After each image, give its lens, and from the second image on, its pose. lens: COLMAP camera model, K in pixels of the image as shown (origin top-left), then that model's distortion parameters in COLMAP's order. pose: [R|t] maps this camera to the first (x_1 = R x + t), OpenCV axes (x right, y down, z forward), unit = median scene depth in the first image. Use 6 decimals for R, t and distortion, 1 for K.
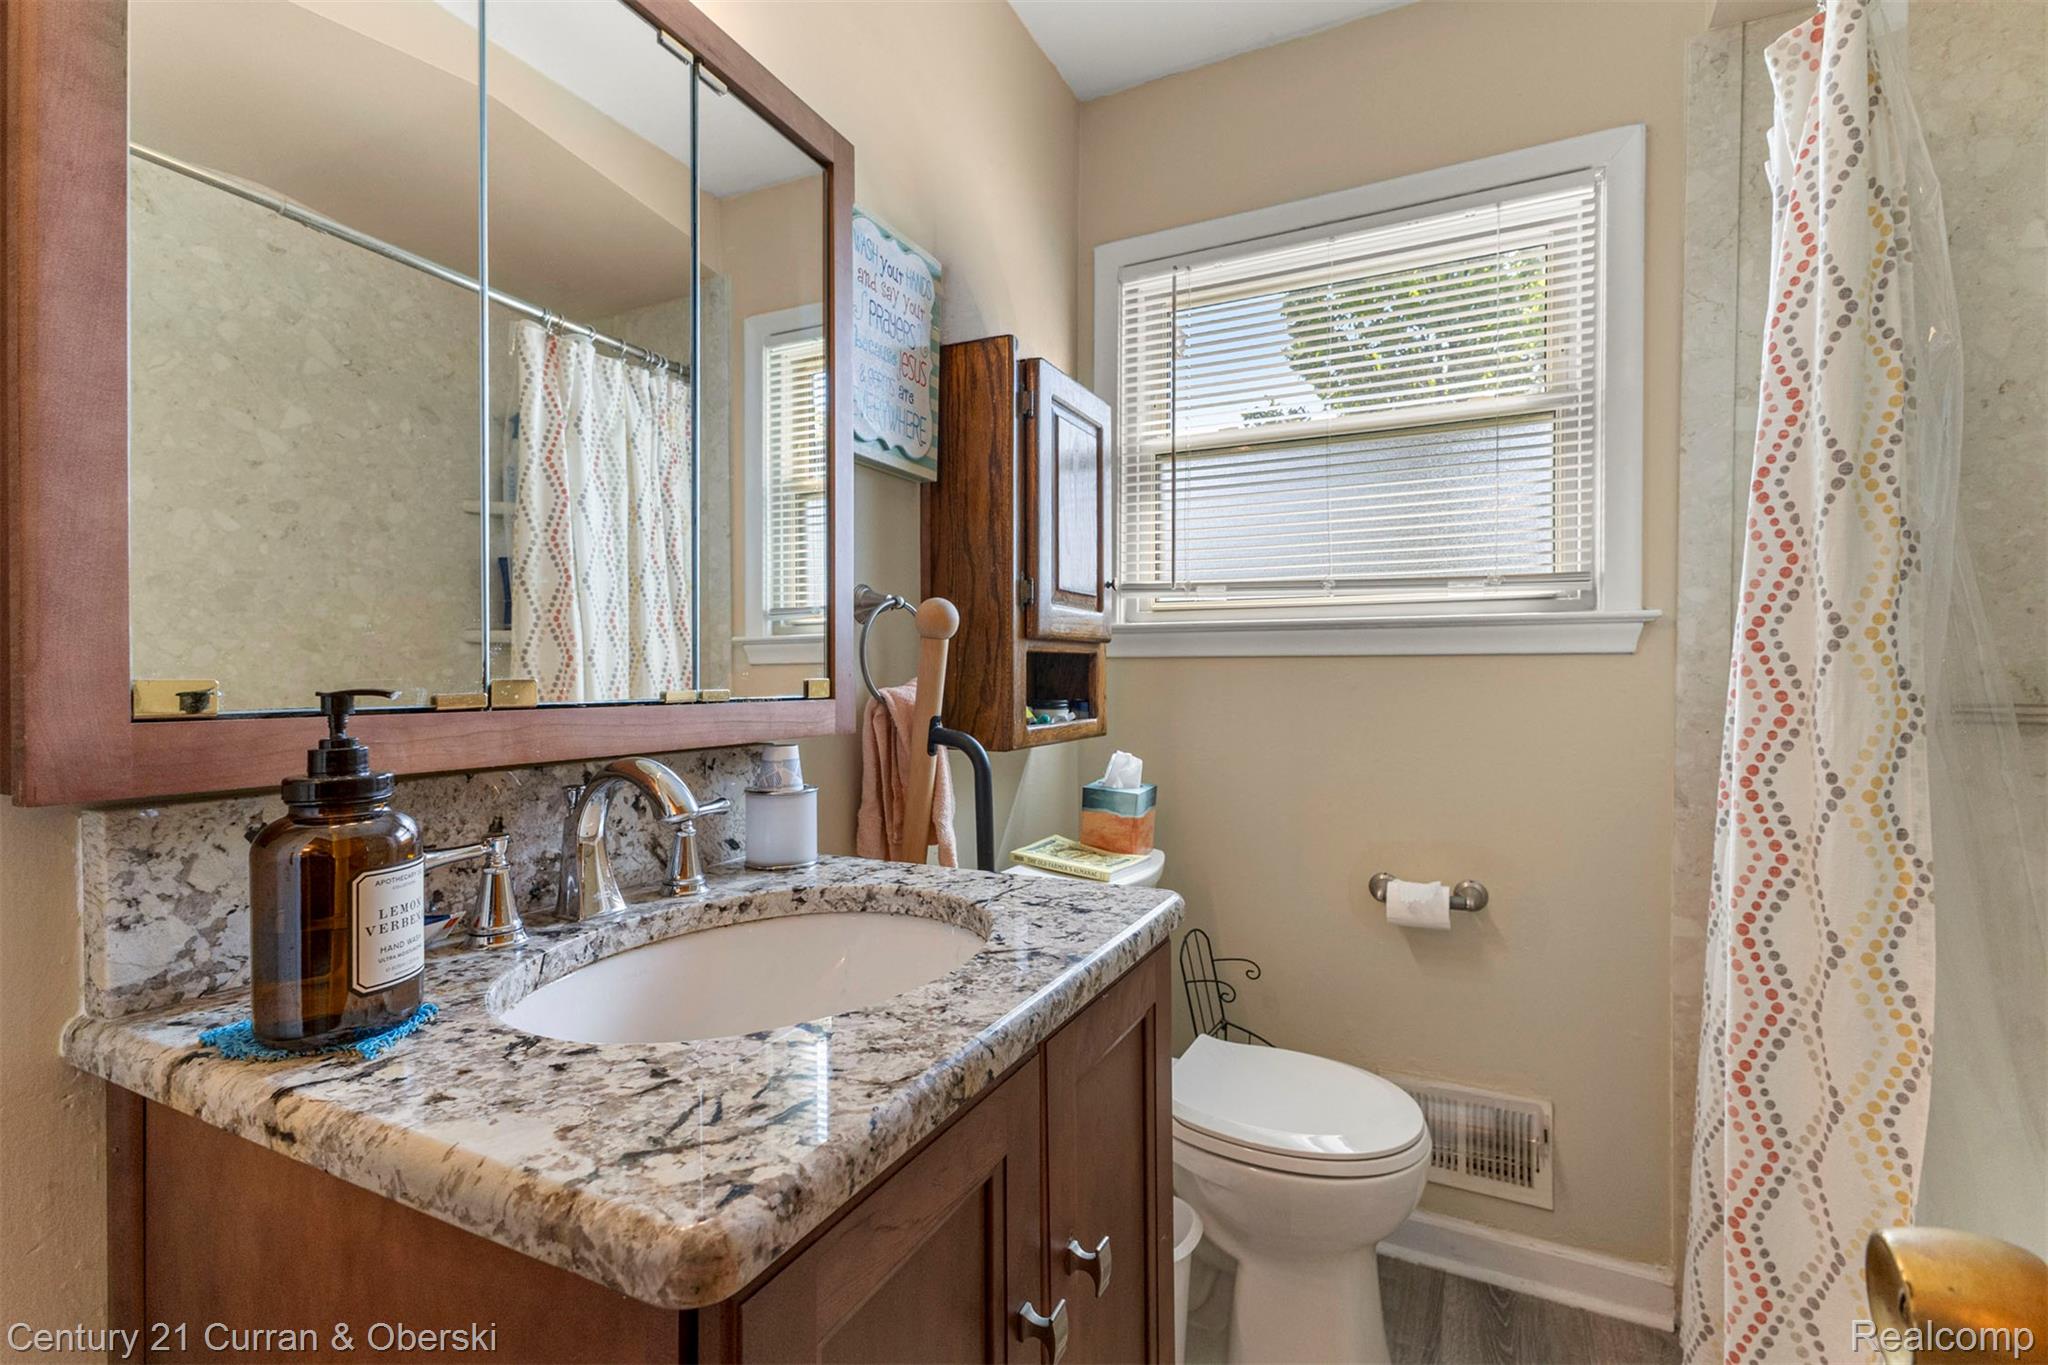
lens RADIAL K [[884.4, 0, 1004.0], [0, 884.4, 690.1], [0, 0, 1]] dist [0.008378, -0.000183]
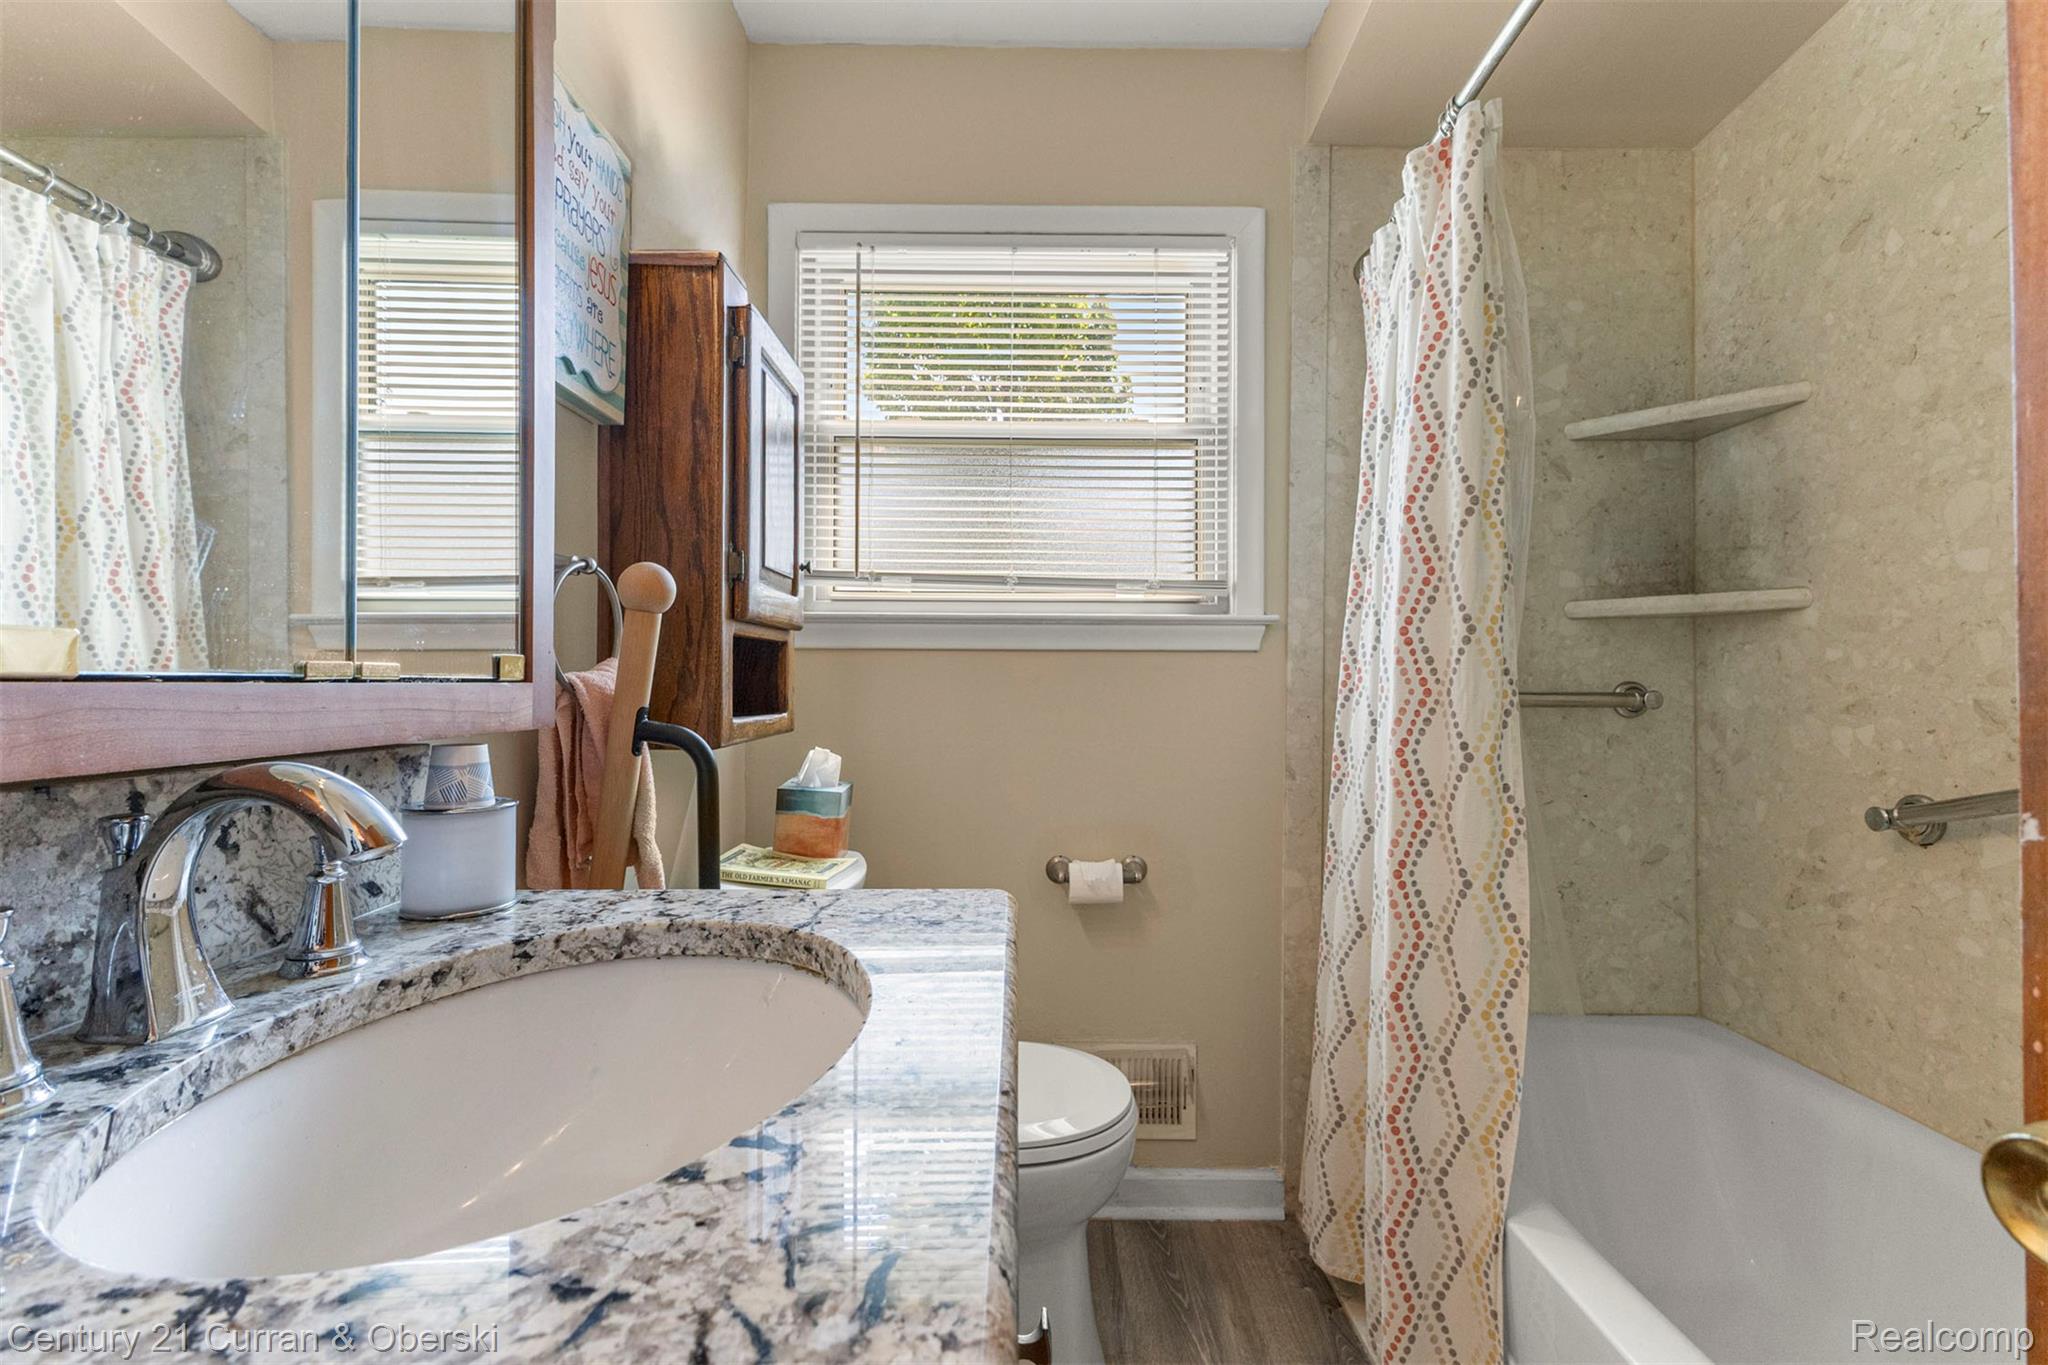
lens RADIAL K [[884.4, 0, 1032.4], [0, 884.4, 680.3], [0, 0, 1]] dist [0.008378, -0.000183]
pose [[0.895756, 0.004178, 0.444525, -0.153614], [0.000705, 0.999941, -0.010819, 0.017619], [-0.444545, 0.010005, 0.895701, 0.140276]]
